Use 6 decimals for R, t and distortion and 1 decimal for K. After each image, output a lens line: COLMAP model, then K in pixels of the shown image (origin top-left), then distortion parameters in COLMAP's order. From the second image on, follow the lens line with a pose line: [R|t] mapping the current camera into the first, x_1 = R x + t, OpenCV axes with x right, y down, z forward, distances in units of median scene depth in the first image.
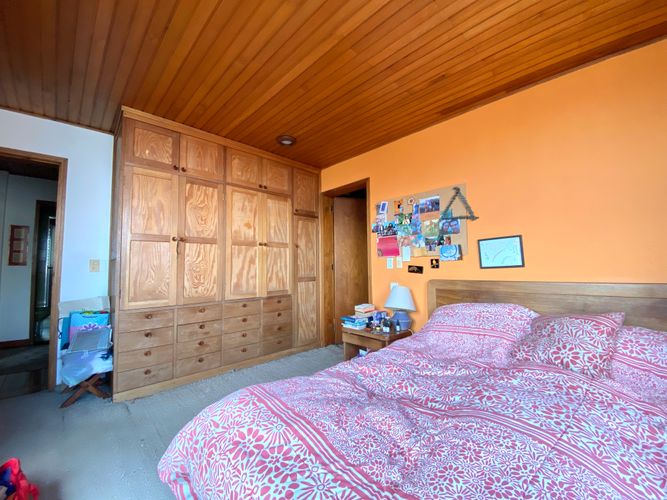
lens RADIAL K [[273.4, 0, 332.0], [0, 273.4, 251.1], [0, 0, 1]] dist [0.008146, -0.014050]
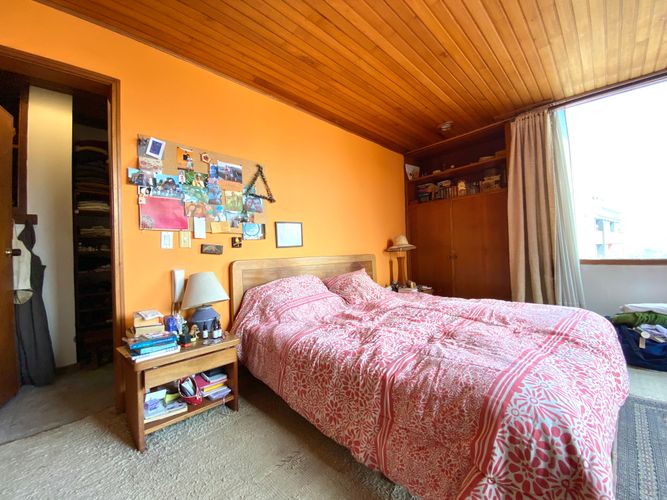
lens RADIAL K [[273.4, 0, 332.0], [0, 273.4, 251.1], [0, 0, 1]] dist [0.008146, -0.014050]
pose [[-0.046561, 0.007172, 0.998890, -0.509189], [-0.039969, 0.999160, -0.009037, 0.069114], [-0.998116, -0.040345, -0.046235, 0.736815]]
